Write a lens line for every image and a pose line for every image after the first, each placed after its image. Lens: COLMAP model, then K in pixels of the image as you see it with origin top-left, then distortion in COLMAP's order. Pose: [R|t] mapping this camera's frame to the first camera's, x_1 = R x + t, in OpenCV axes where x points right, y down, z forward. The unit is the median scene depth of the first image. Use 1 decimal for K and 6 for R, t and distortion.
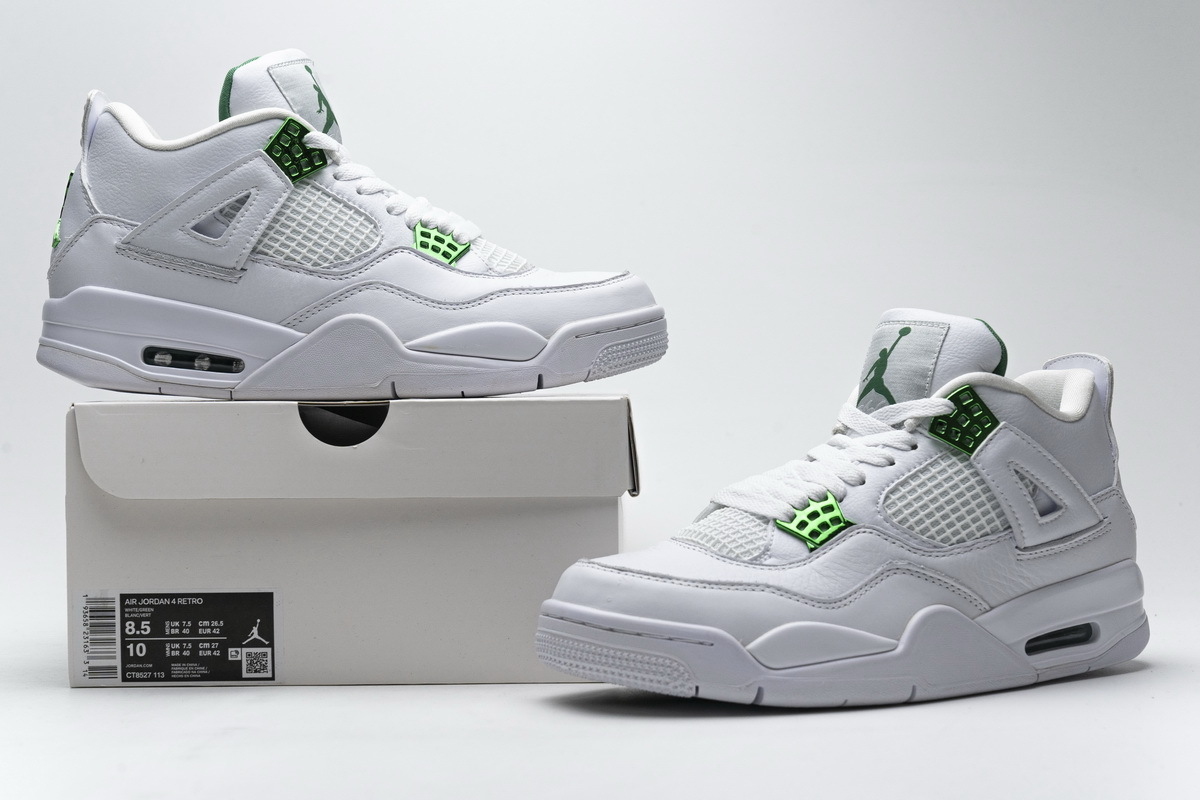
lens RADIAL K [[2056.7, 0, 596.4], [0, 2056.7, 405.8], [0, 0, 1]] dist [-0.016973, 0.000000]
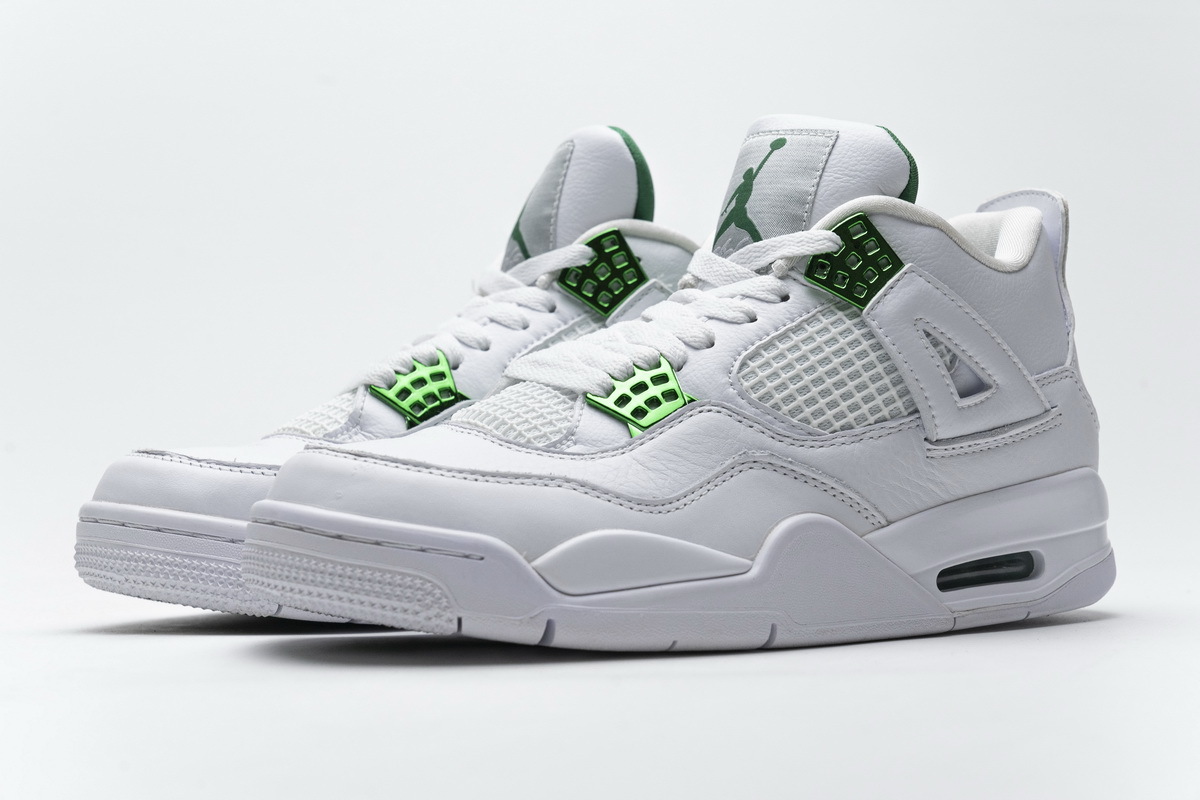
lens RADIAL K [[2455.3, 0, 601.6], [0, 2455.3, 397.4], [0, 0, 1]] dist [0.003525, 0.000000]
pose [[0.999414, 0.011603, 0.032202, 0.064417], [-0.011243, 0.999873, -0.011339, 0.065345], [-0.032330, 0.010970, 0.999417, 0.151887]]
